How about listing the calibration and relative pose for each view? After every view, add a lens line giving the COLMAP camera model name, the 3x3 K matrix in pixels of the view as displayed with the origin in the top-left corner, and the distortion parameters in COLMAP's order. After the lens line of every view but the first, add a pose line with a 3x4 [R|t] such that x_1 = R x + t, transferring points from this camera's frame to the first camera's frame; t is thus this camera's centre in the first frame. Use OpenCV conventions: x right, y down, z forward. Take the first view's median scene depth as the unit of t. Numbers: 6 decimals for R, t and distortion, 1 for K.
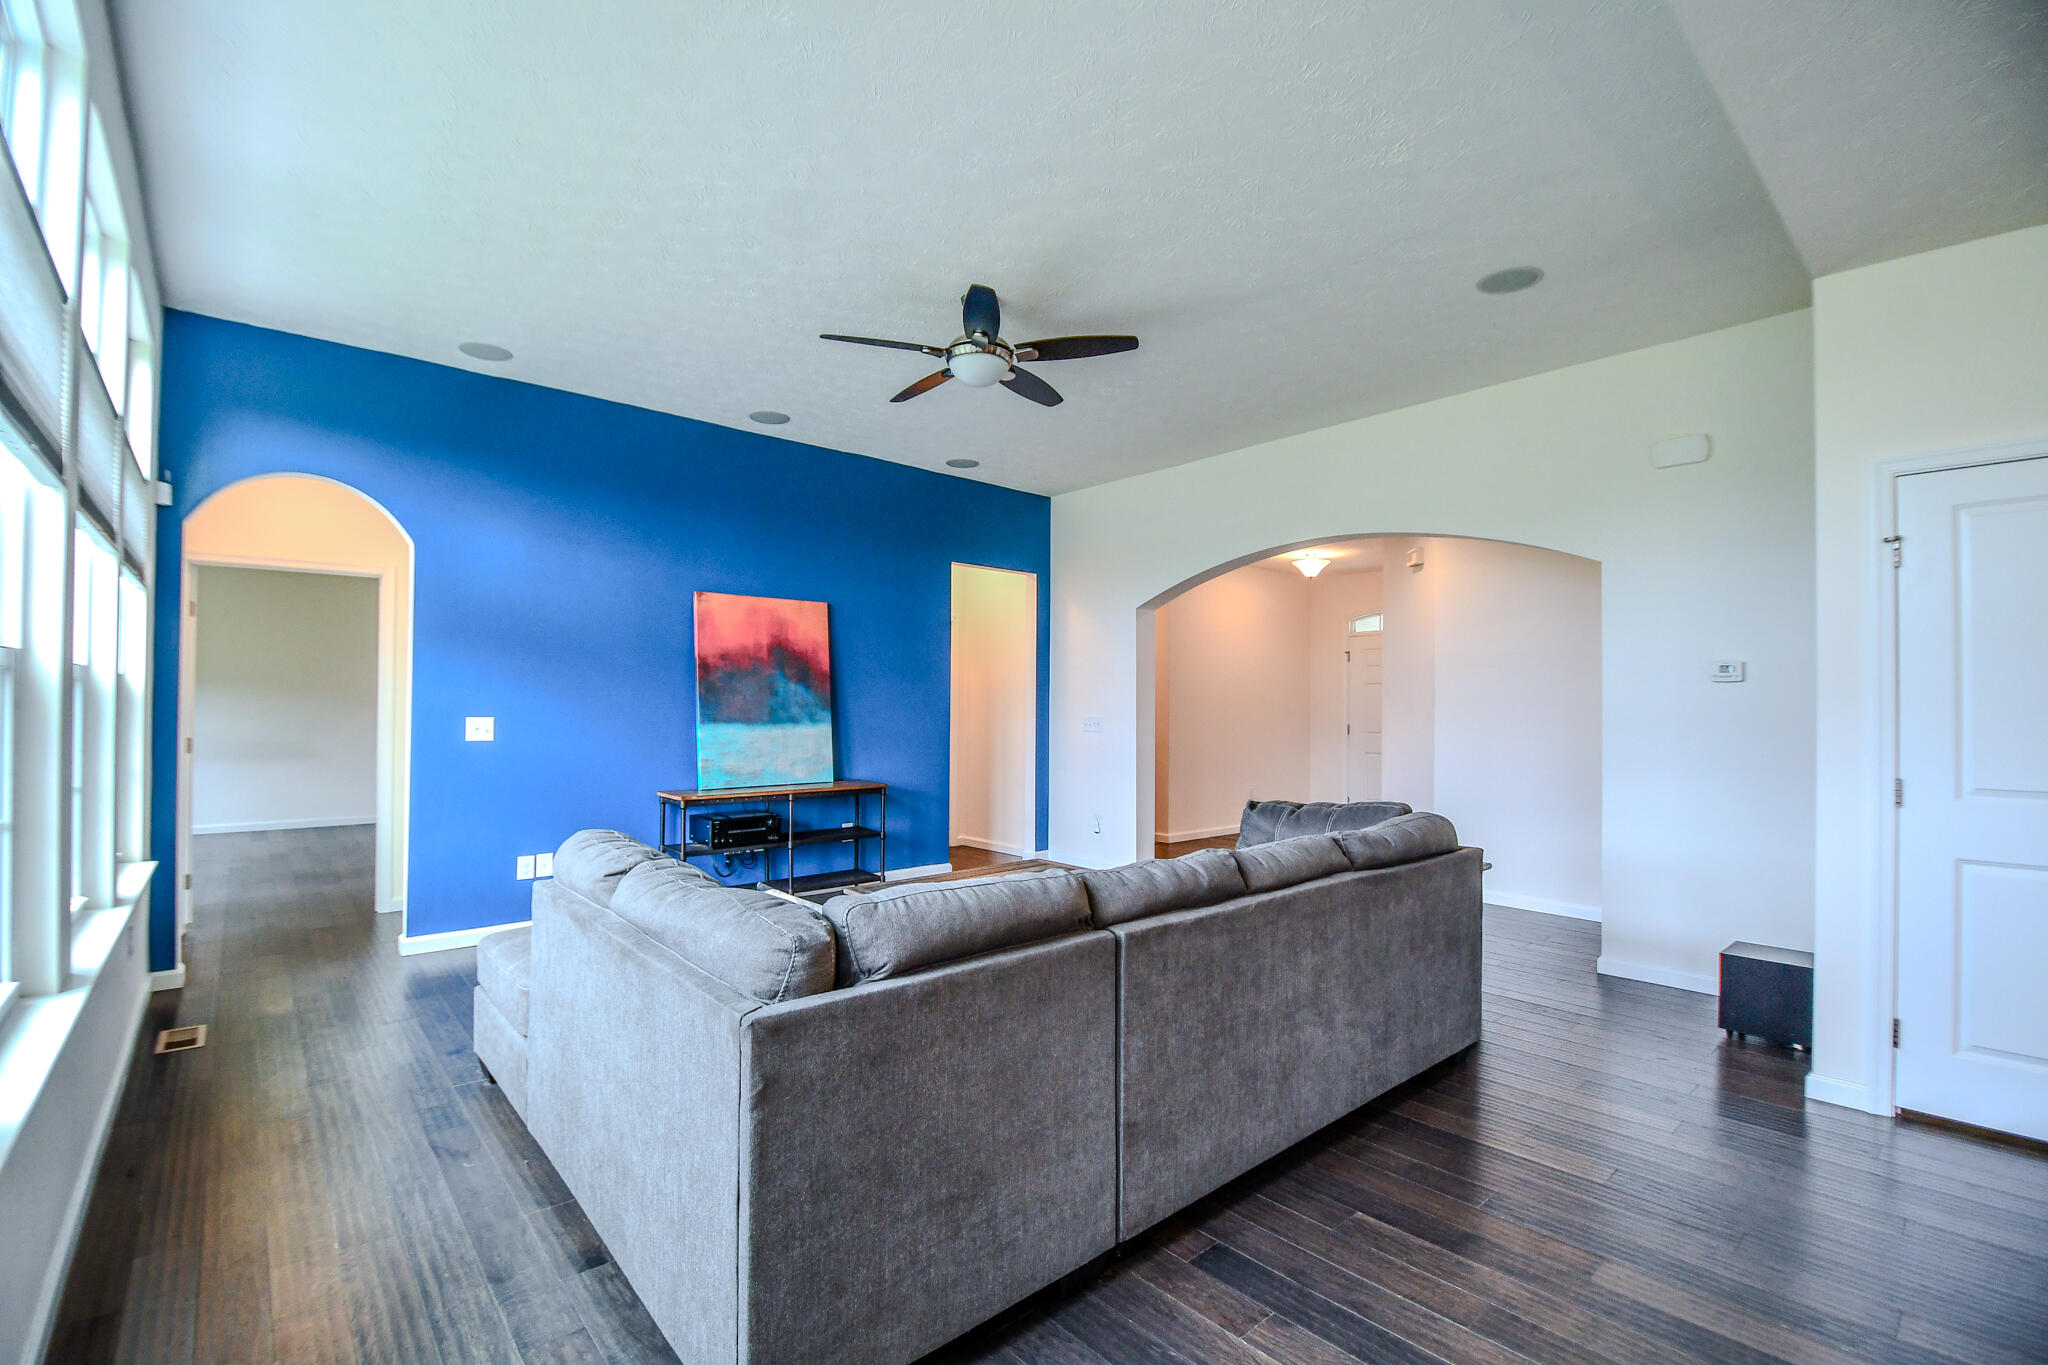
lens RADIAL K [[888.5, 0, 1008.1], [0, 888.5, 697.4], [0, 0, 1]] dist [0.002469, -0.014374]
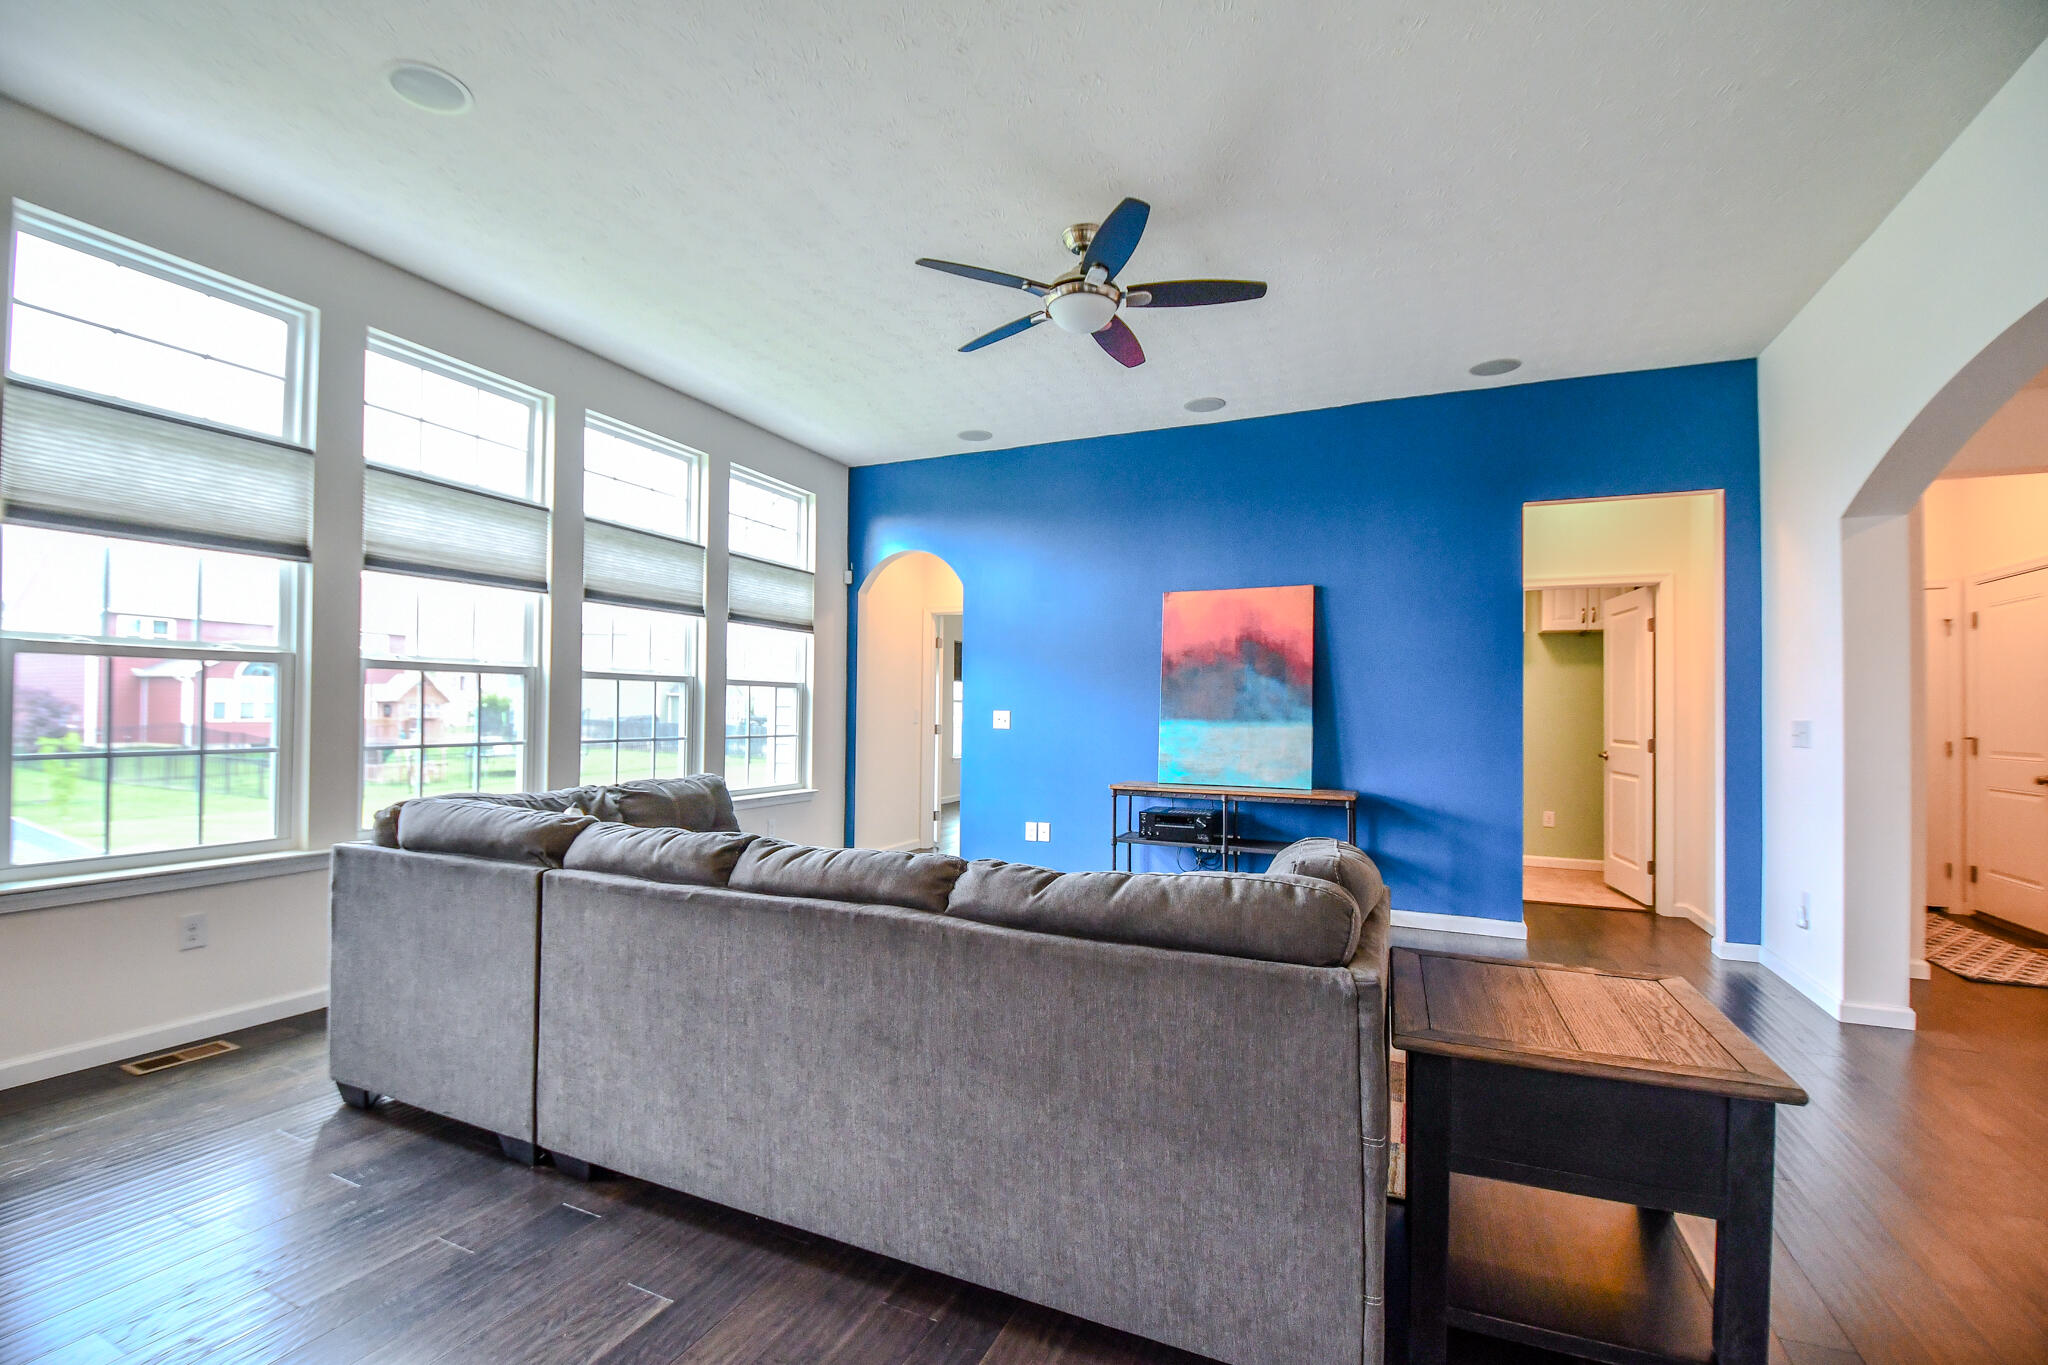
lens RADIAL K [[888.5, 0, 1008.1], [0, 888.5, 697.4], [0, 0, 1]] dist [0.002469, -0.014374]
pose [[0.415834, -0.015347, -0.909311, 0.495599], [-0.000153, 0.999856, -0.016945, 0.020556], [0.909441, 0.007186, 0.415772, 0.381753]]
